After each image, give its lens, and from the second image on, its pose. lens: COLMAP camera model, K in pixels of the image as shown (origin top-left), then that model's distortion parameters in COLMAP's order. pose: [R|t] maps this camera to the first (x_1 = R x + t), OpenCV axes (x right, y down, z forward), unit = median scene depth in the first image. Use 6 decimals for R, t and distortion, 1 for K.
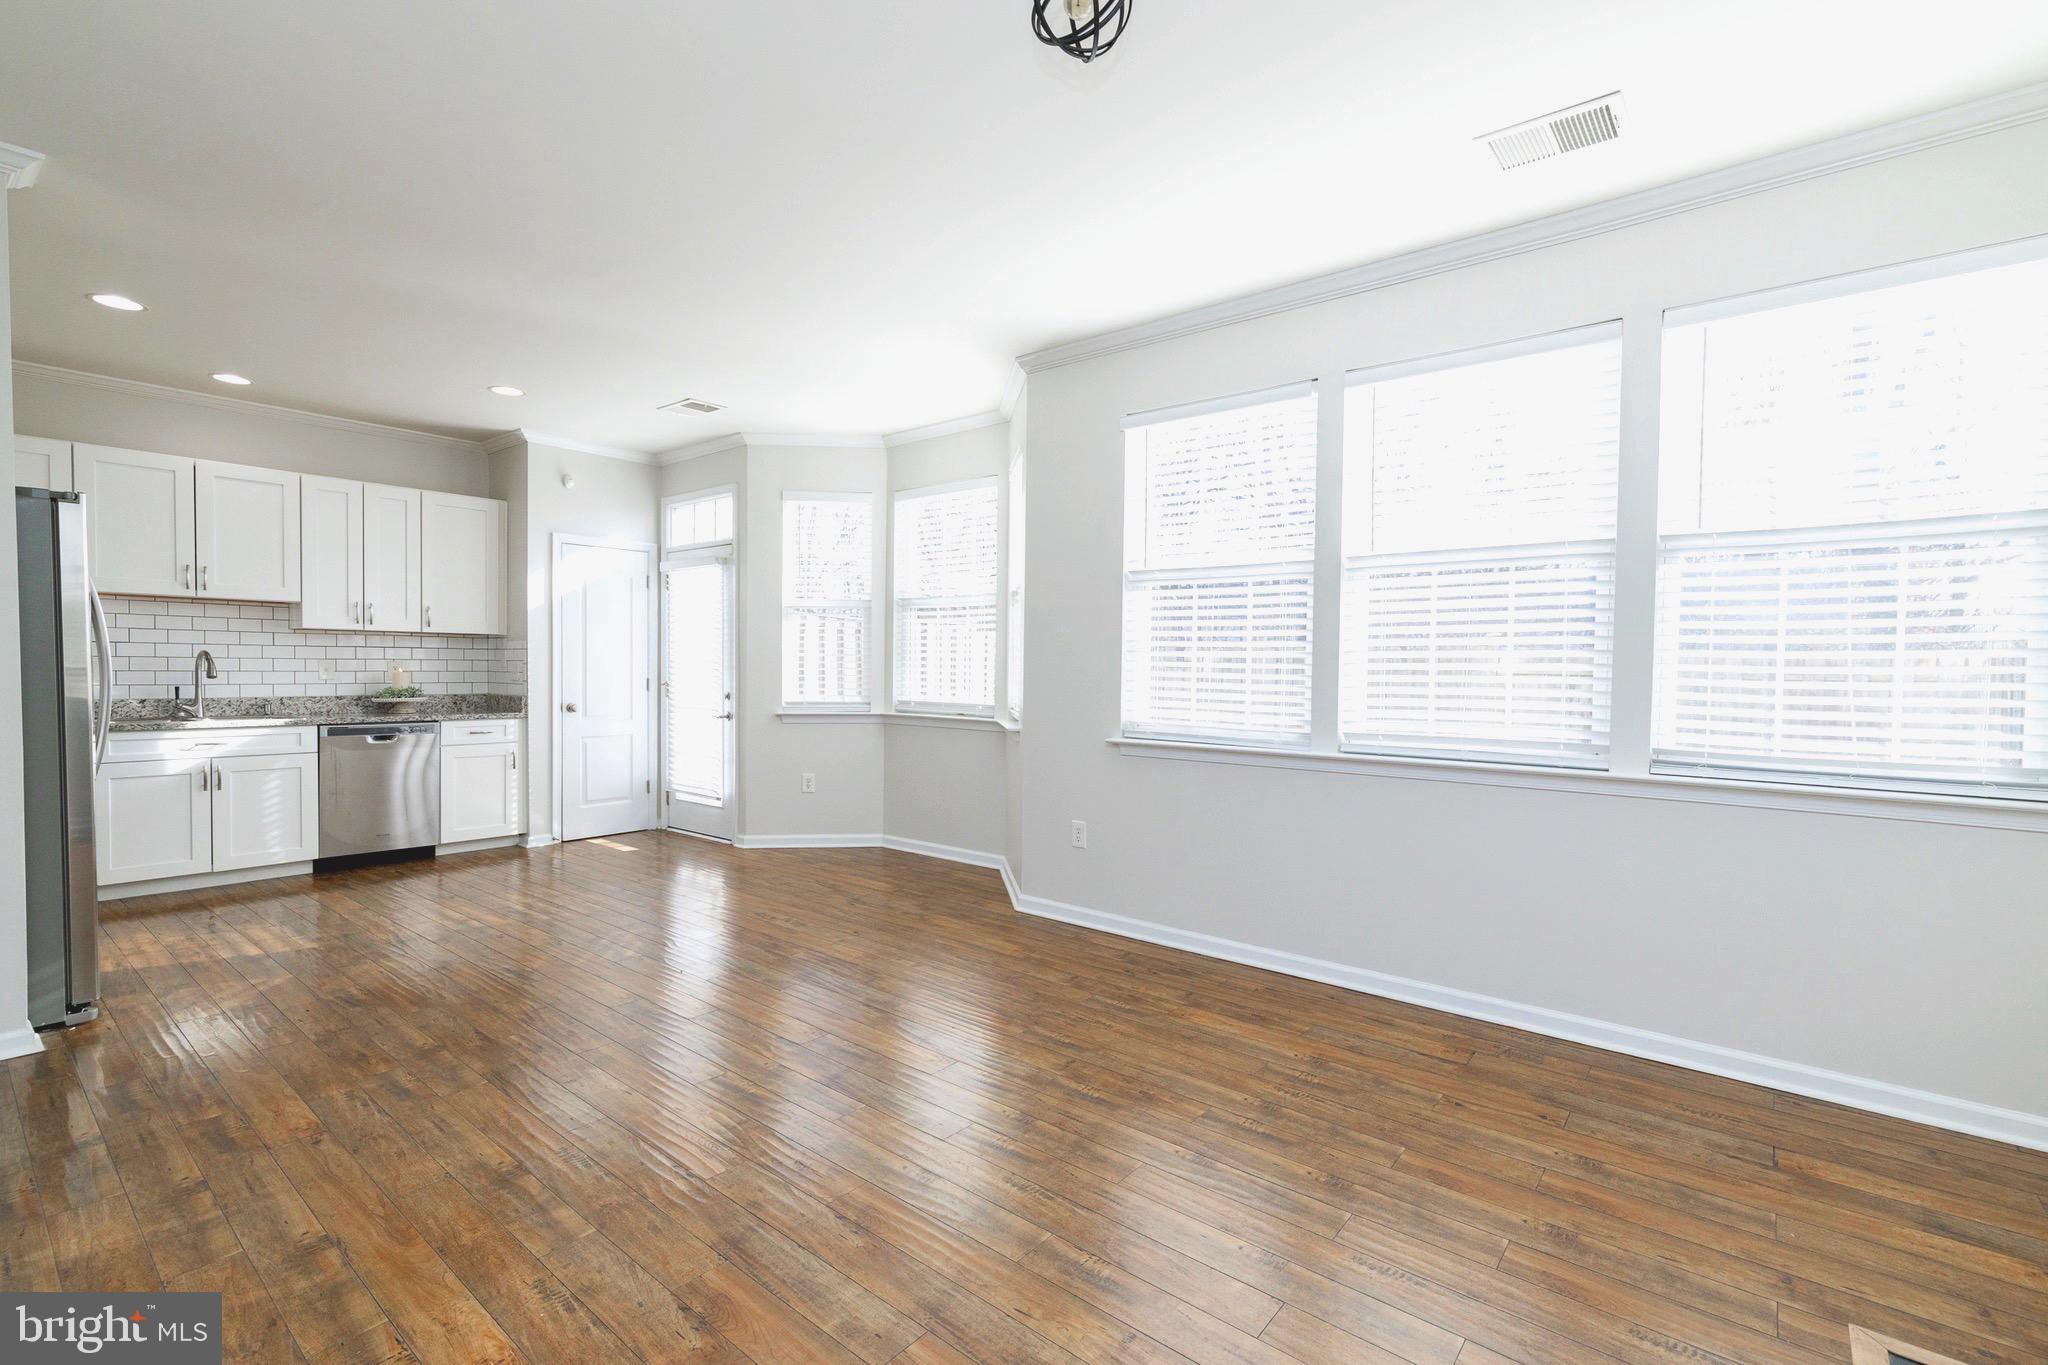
lens RADIAL K [[891.9, 0, 1024.3], [0, 891.9, 679.1], [0, 0, 1]] dist [0.001385, 0.000343]
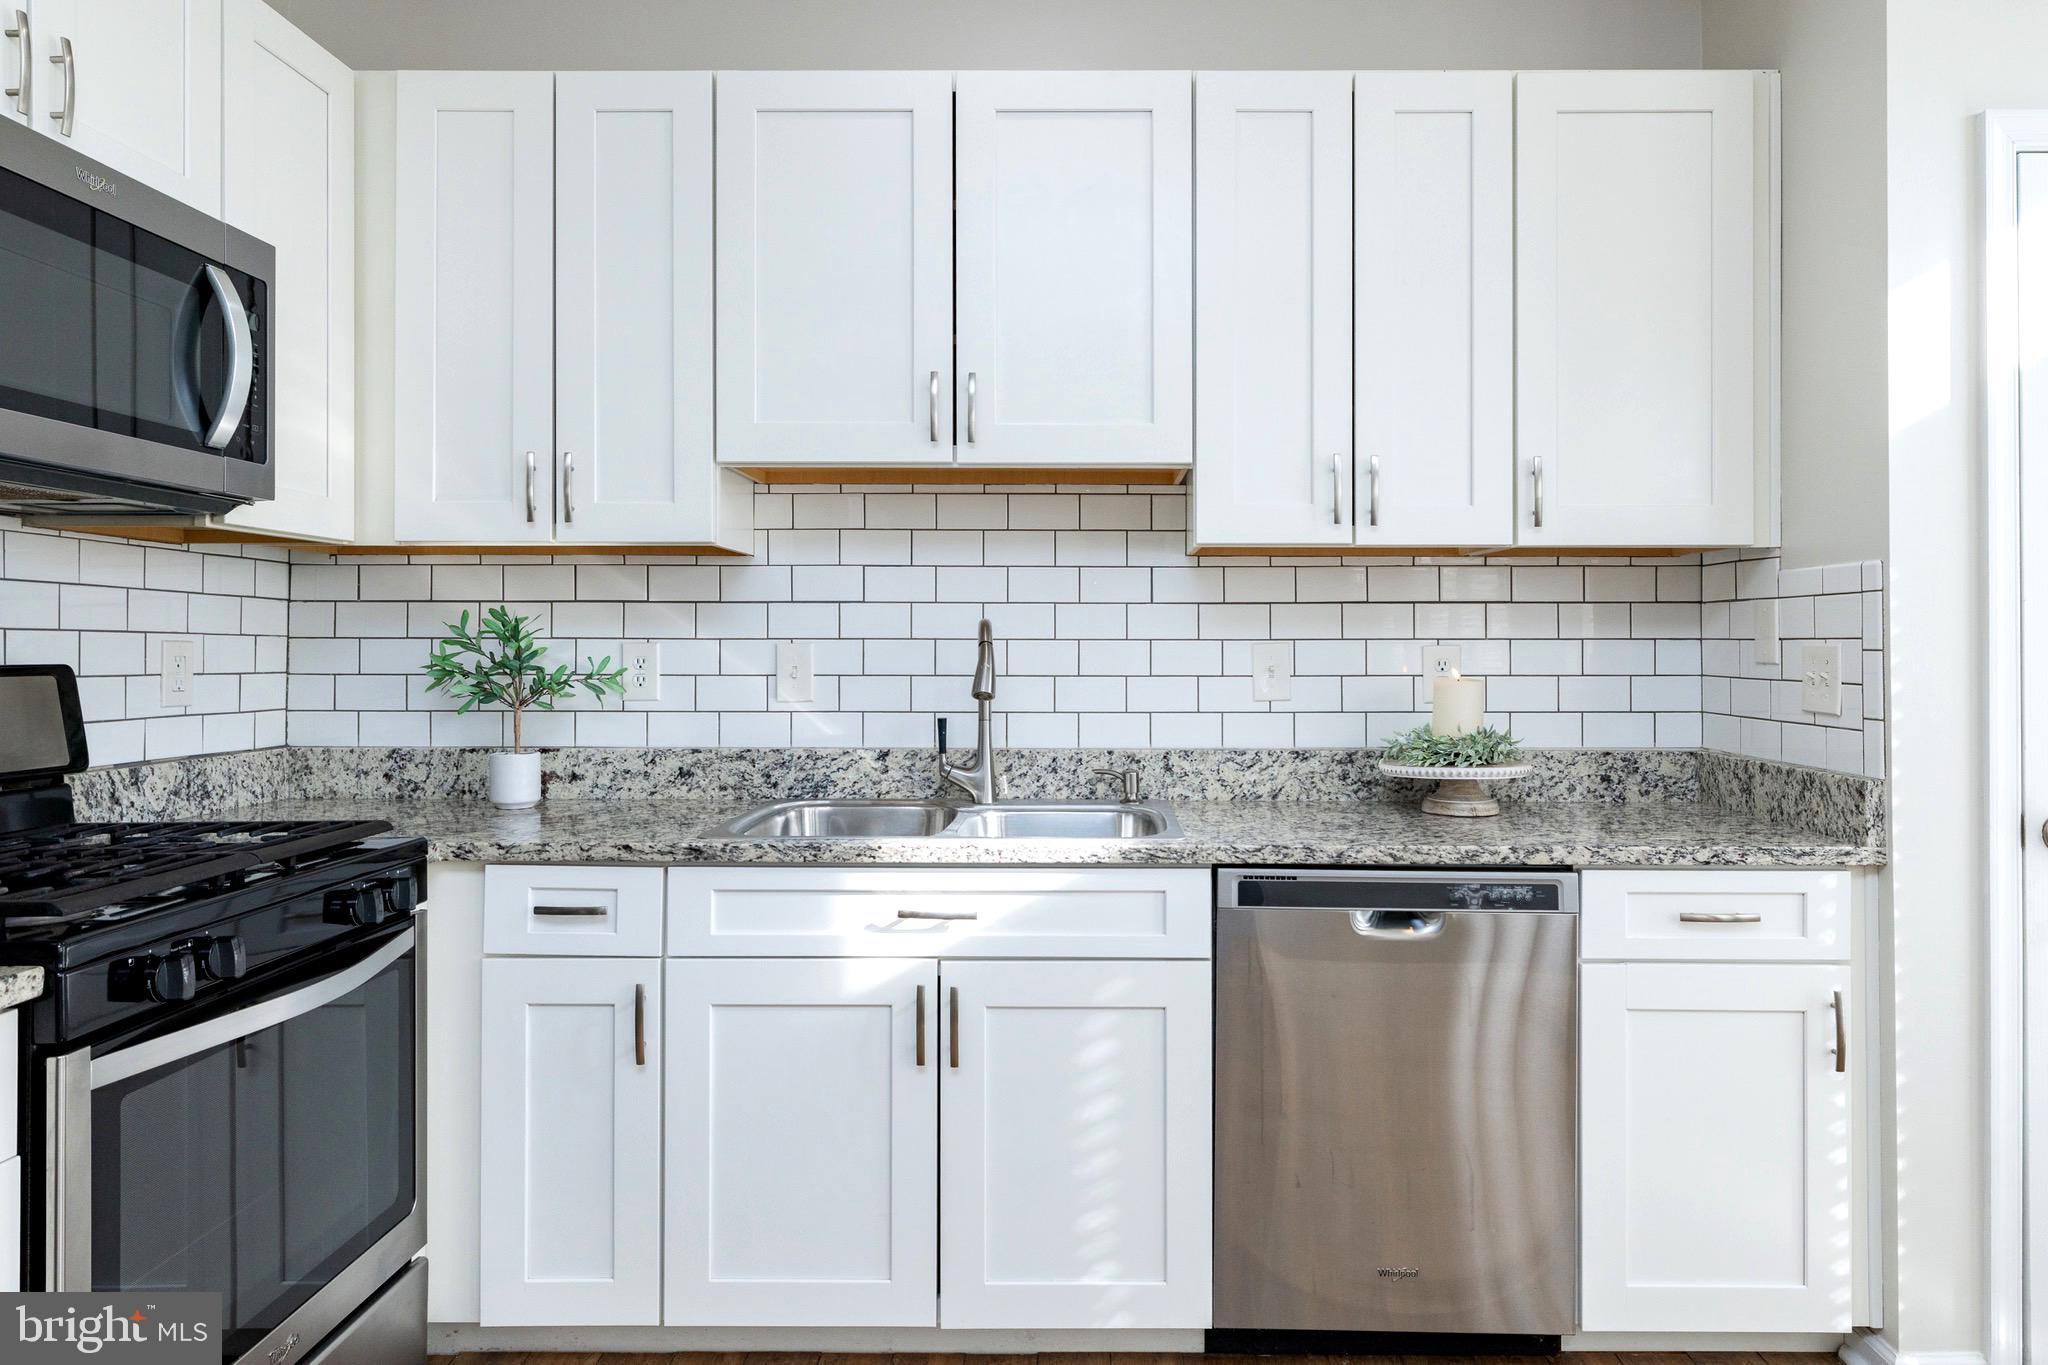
lens RADIAL K [[1322.5, 0, 1100.5], [0, 1322.5, 629.5], [0, 0, 1]] dist [0.007932, -0.009689]
pose [[0.634550, -0.016184, -0.772712, -0.478376], [-0.005077, 0.999672, -0.025107, -0.014813], [0.772865, 0.019854, 0.634260, 0.695018]]
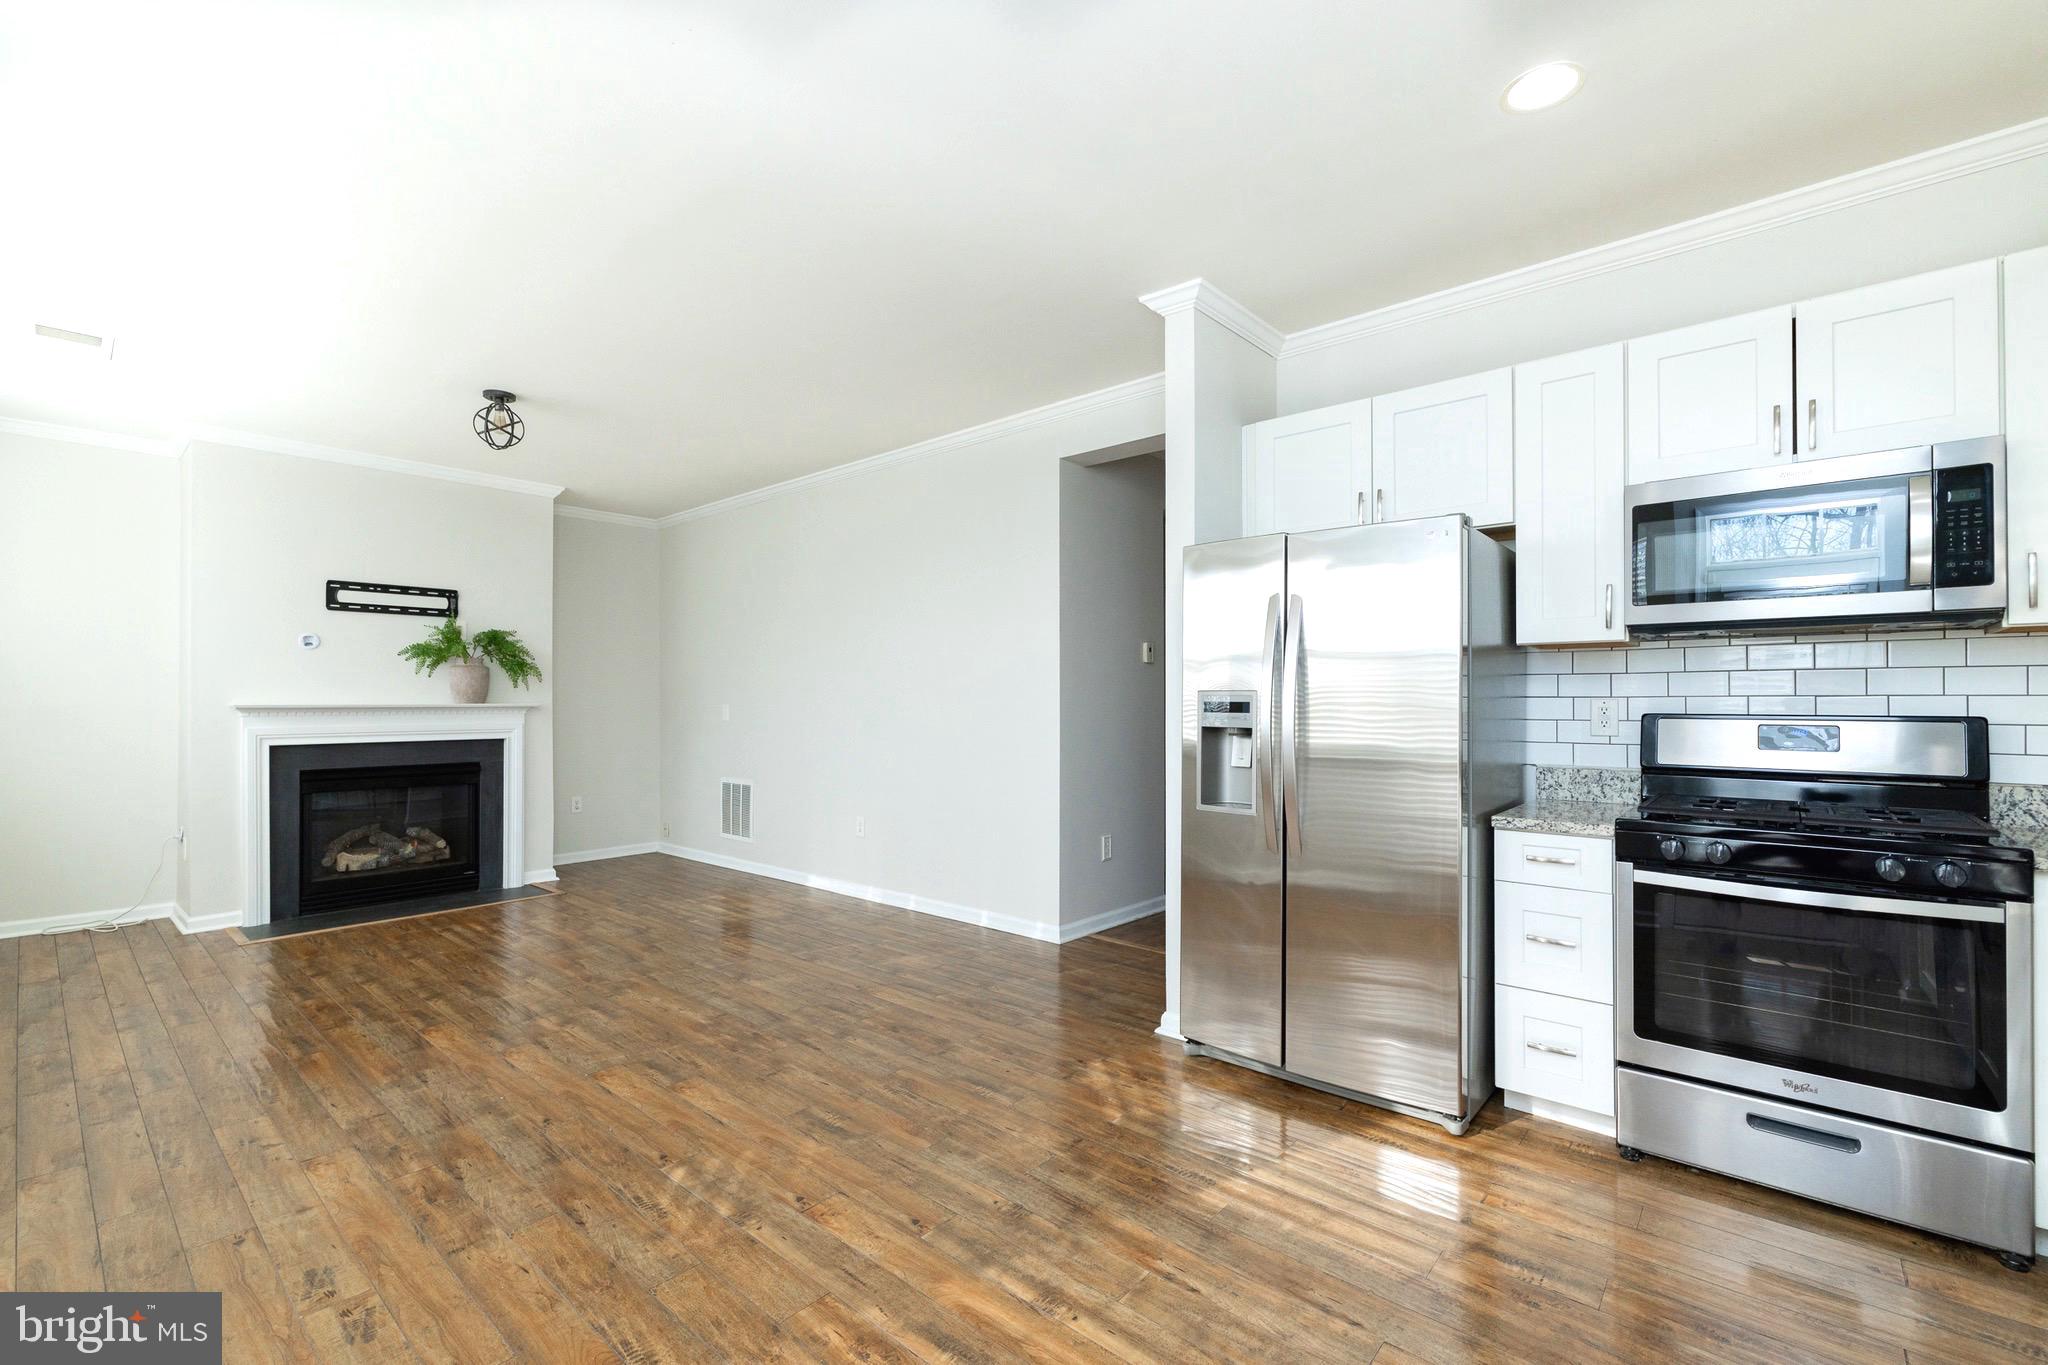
lens RADIAL K [[891.9, 0, 1010.6], [0, 891.9, 692.0], [0, 0, 1]] dist [0.001385, 0.000343]
pose [[-0.998173, -0.007758, 0.059925, -0.522113], [-0.007564, 0.999965, 0.003474, -0.023521], [-0.059950, 0.003014, -0.998197, 1.187115]]
